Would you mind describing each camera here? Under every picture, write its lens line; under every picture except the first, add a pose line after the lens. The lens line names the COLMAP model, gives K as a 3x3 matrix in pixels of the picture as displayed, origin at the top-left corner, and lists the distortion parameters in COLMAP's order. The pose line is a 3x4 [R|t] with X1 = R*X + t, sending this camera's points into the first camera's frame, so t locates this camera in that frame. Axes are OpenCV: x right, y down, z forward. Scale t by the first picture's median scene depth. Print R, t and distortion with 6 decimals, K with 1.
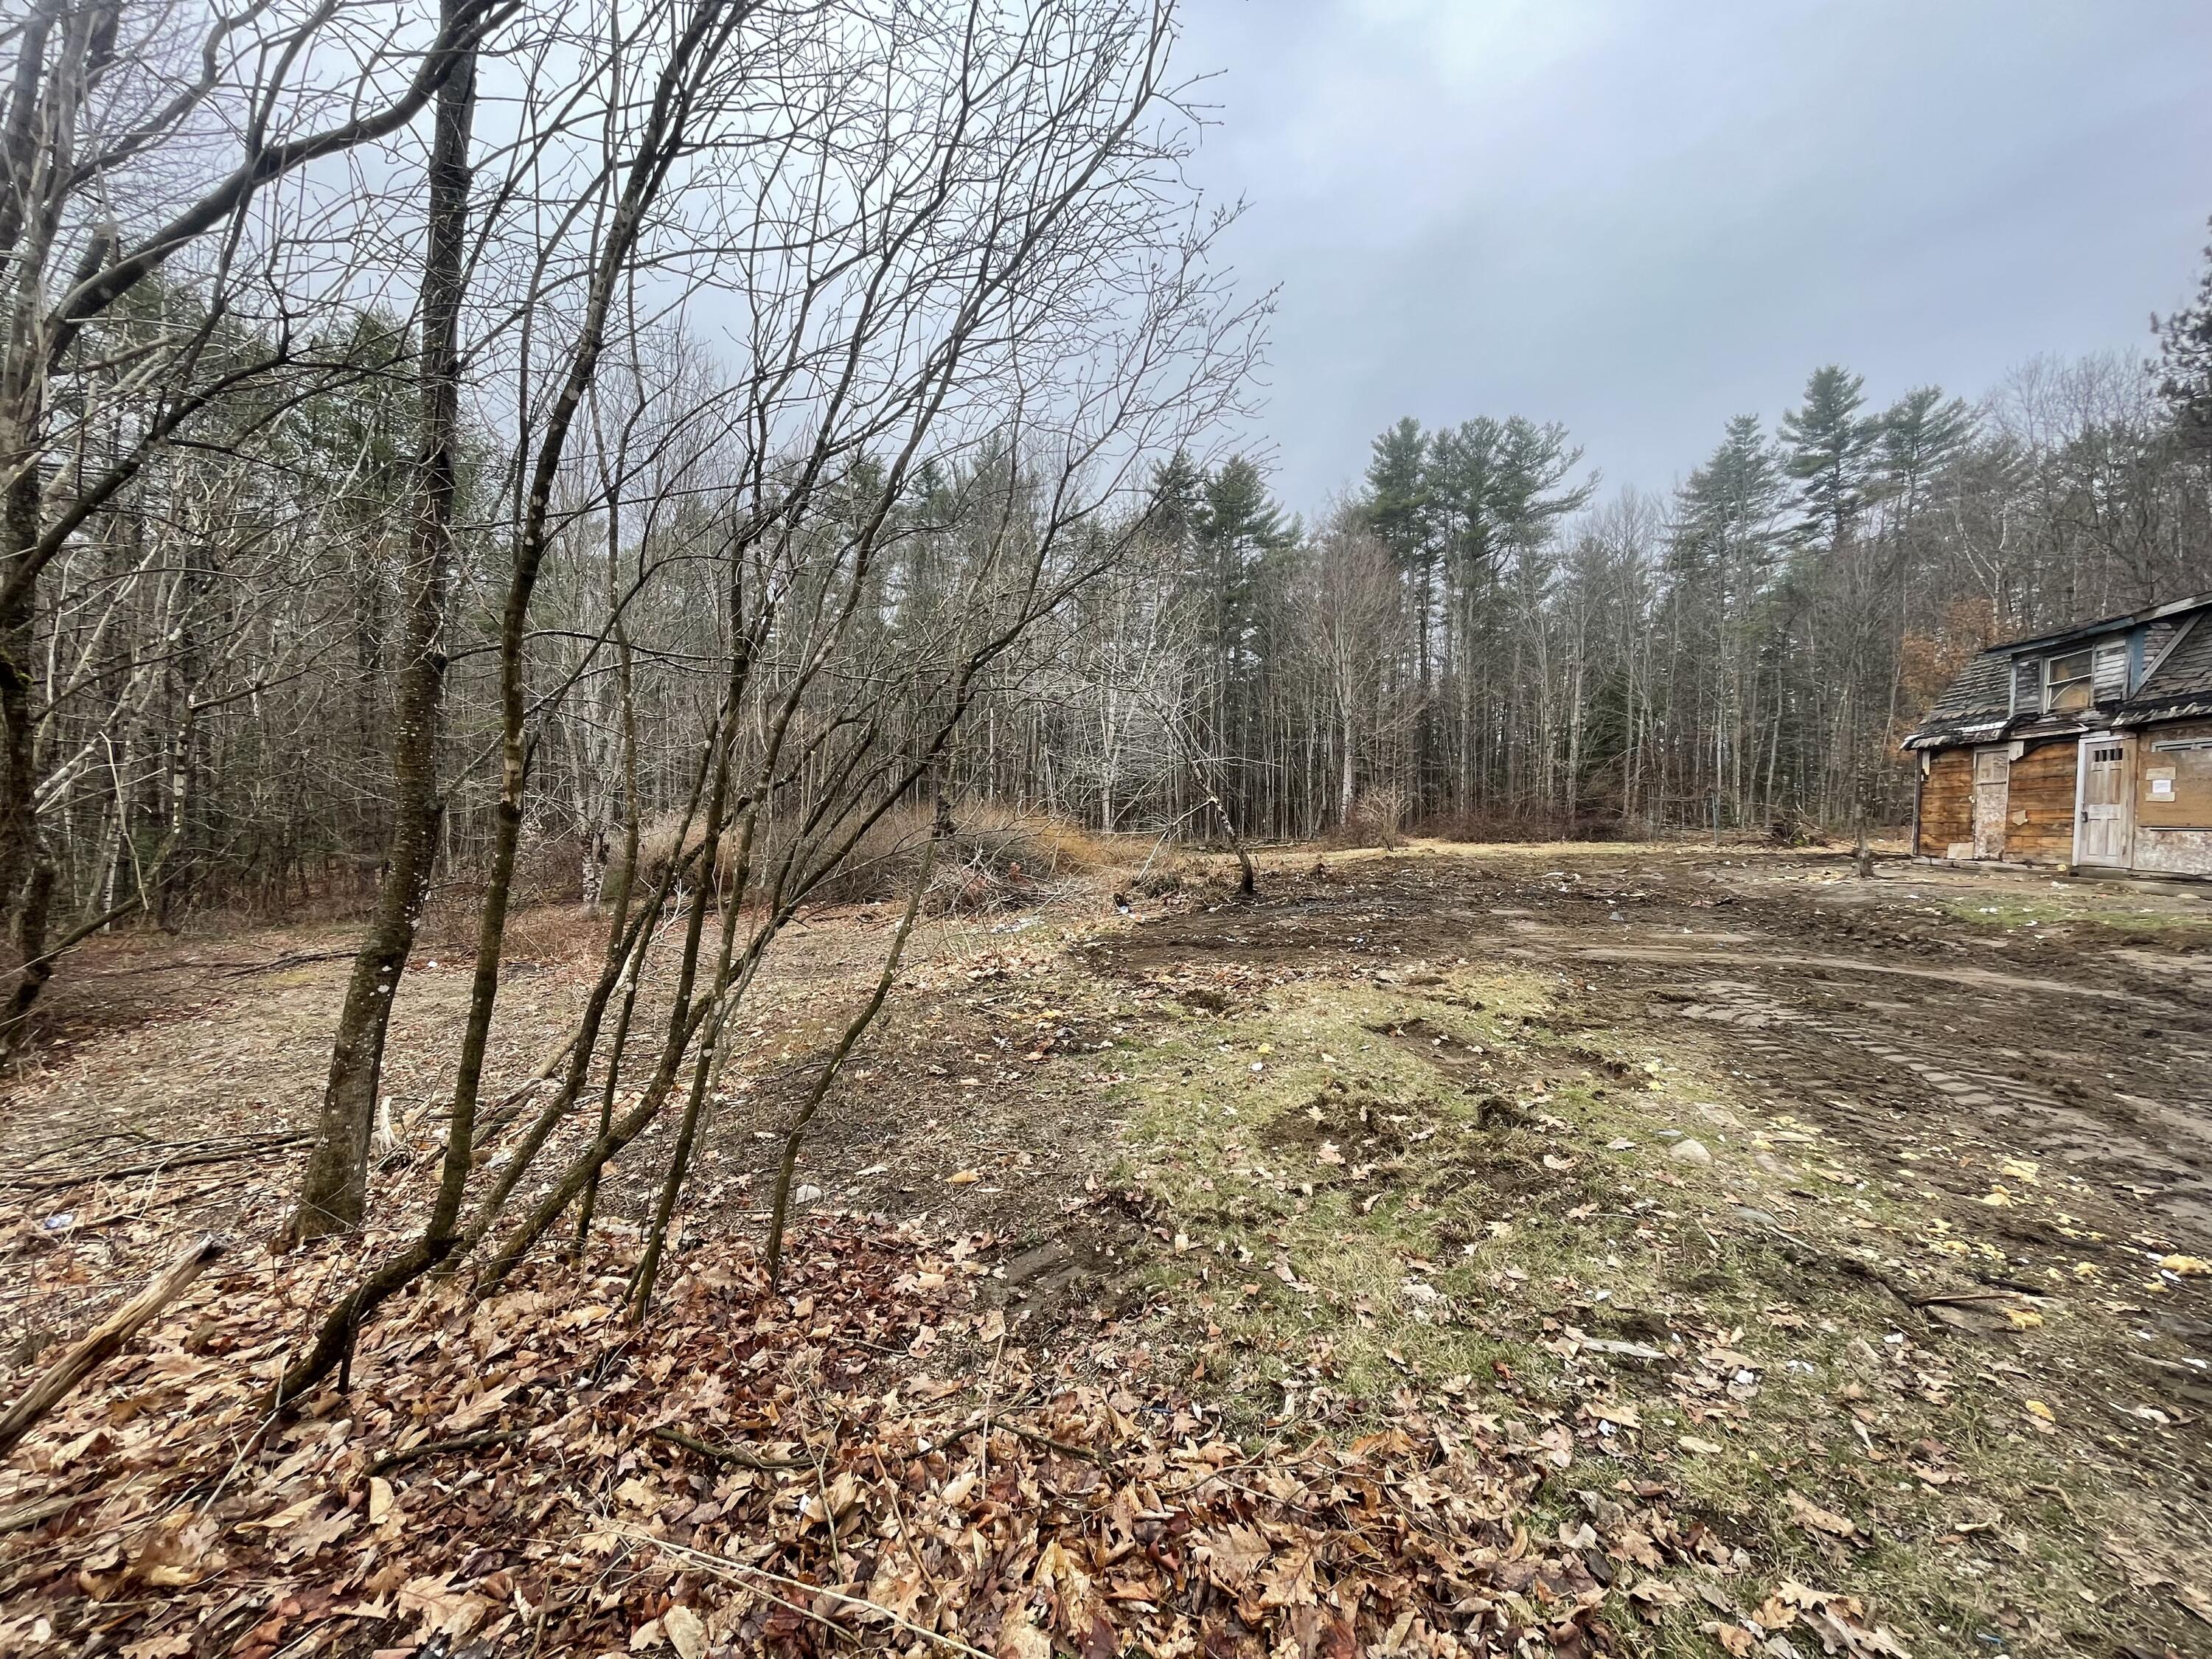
lens RADIAL K [[898.4, 0, 1106.1], [0, 898.4, 824.7], [0, 0, 1]] dist [-0.000949, 0.000053]
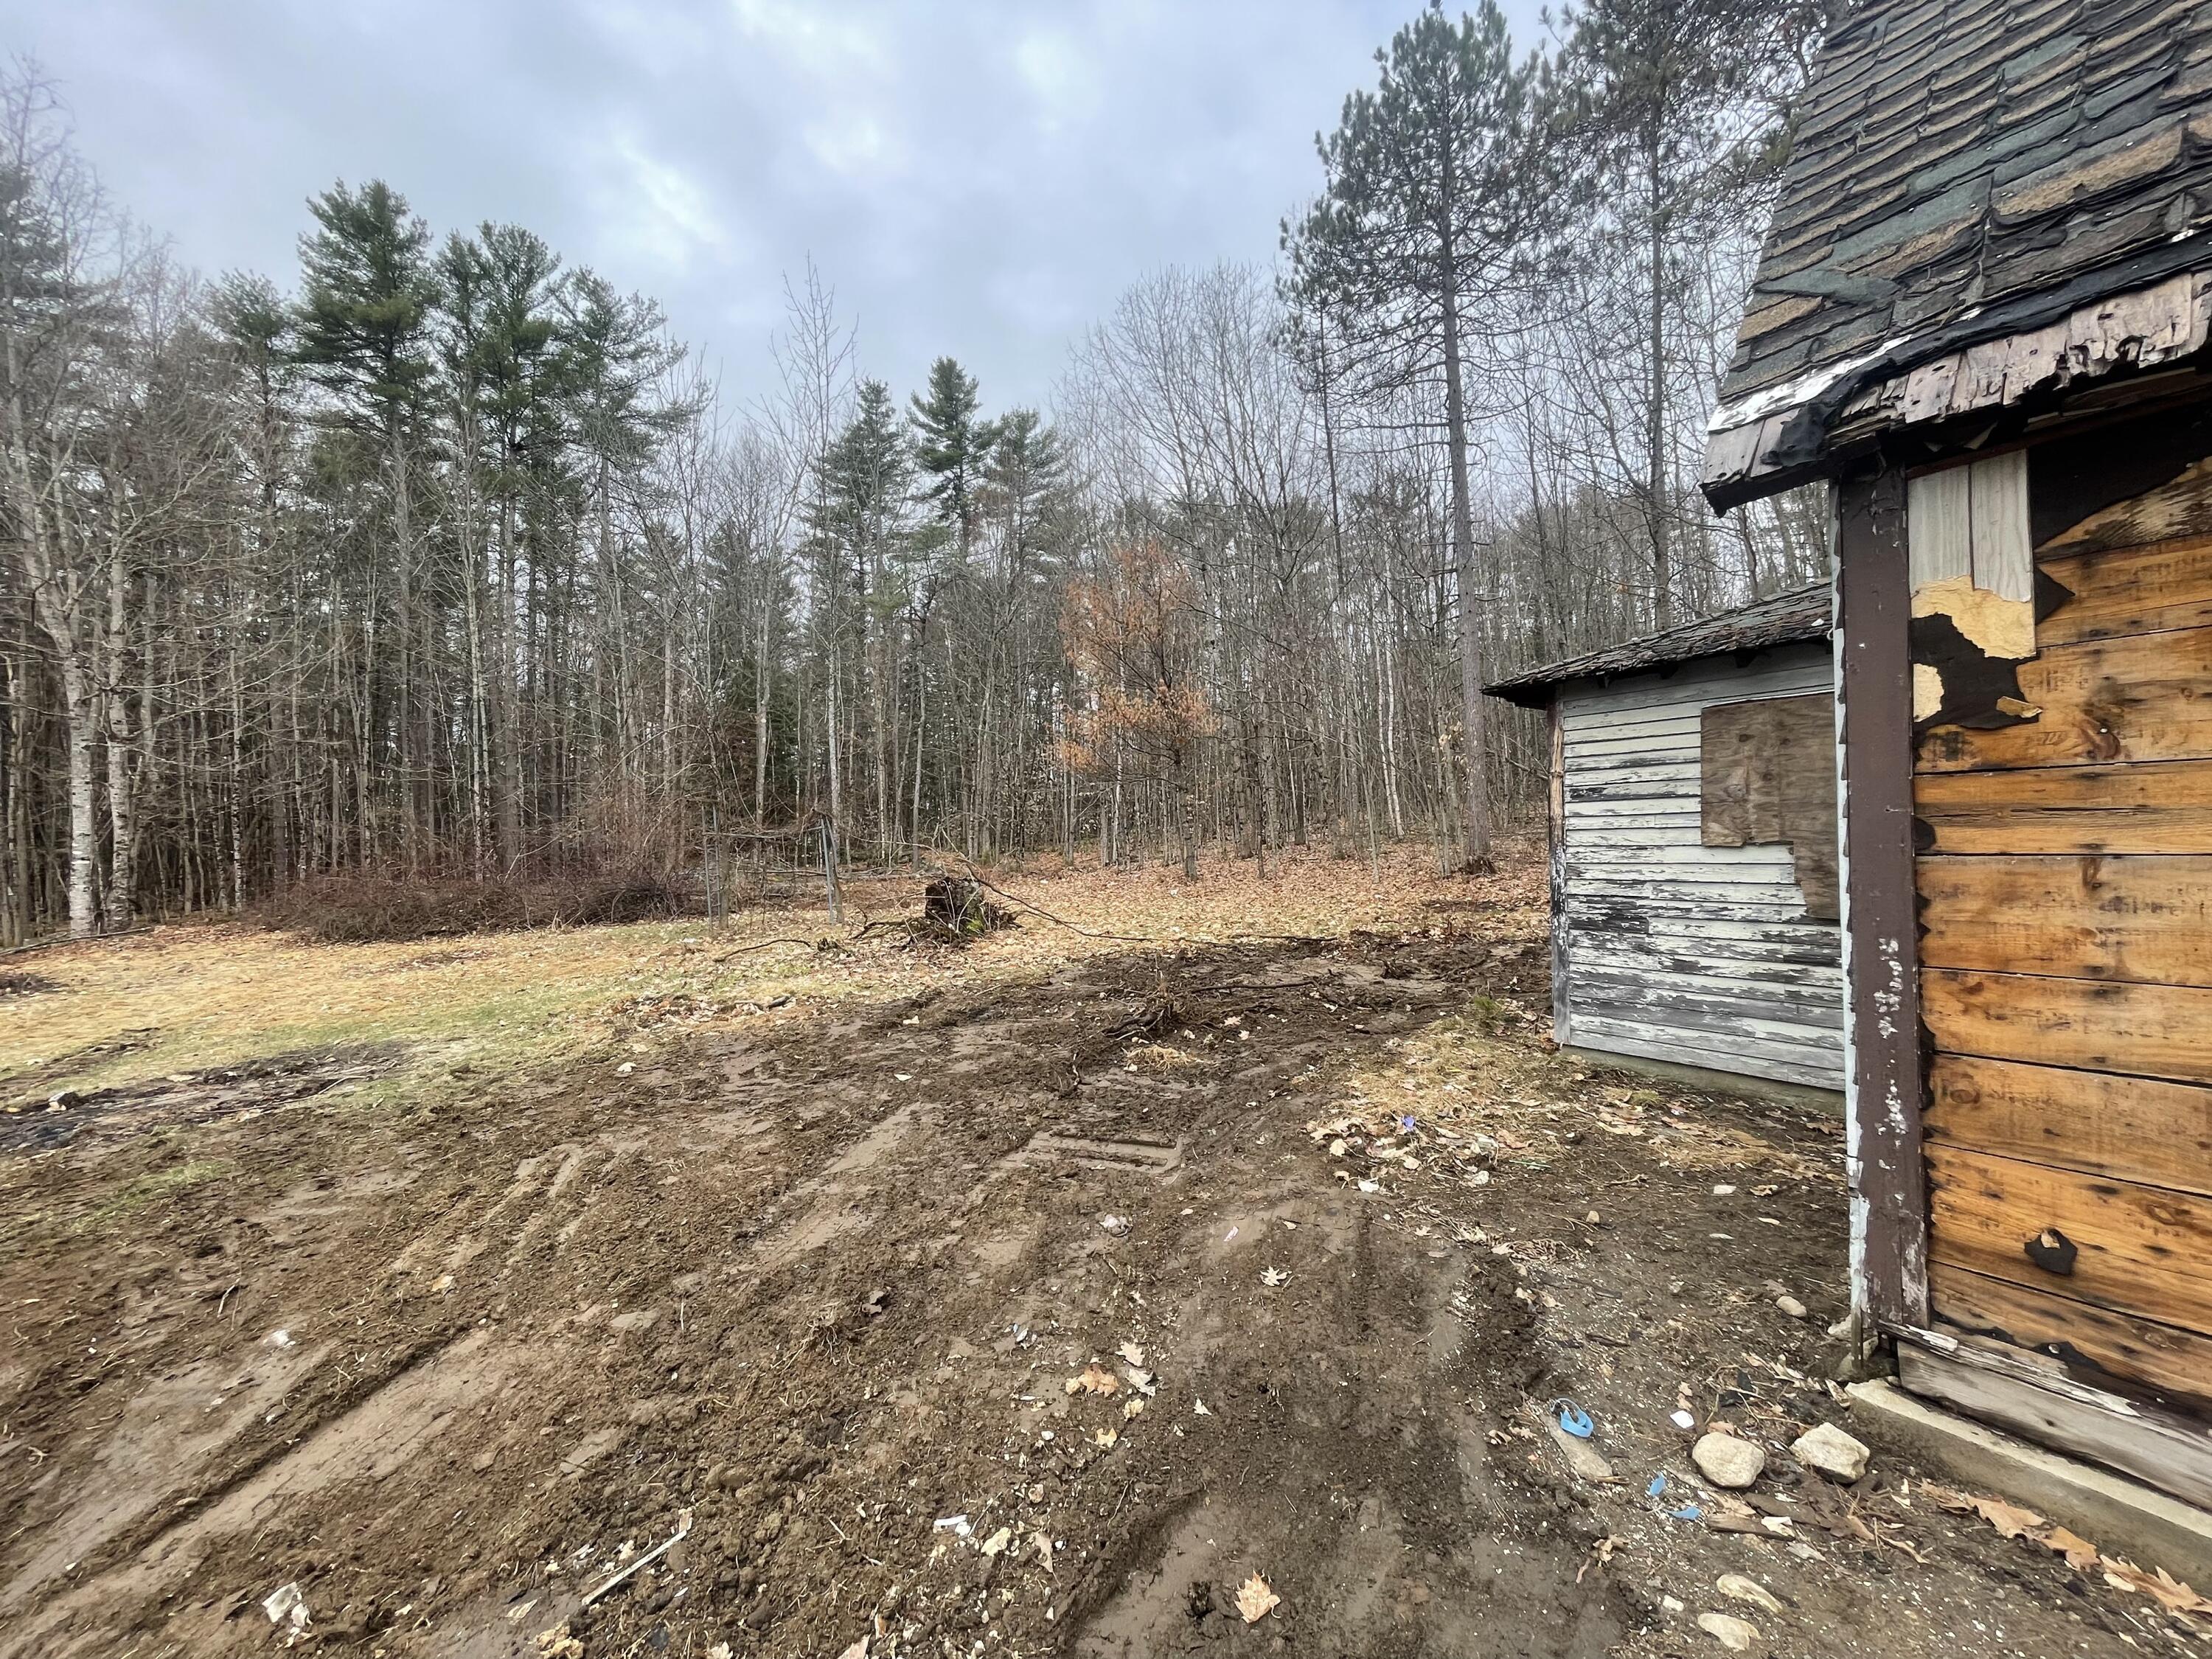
lens RADIAL K [[892.4, 0, 1105.7], [0, 892.4, 824.6], [0, 0, 1]] dist [-0.000767, 0.000014]
pose [[0.661169, -0.019529, 0.749983, 0.202415], [0.043534, 0.998975, -0.012365, -0.007377], [-0.748973, 0.040825, 0.661342, 0.276770]]
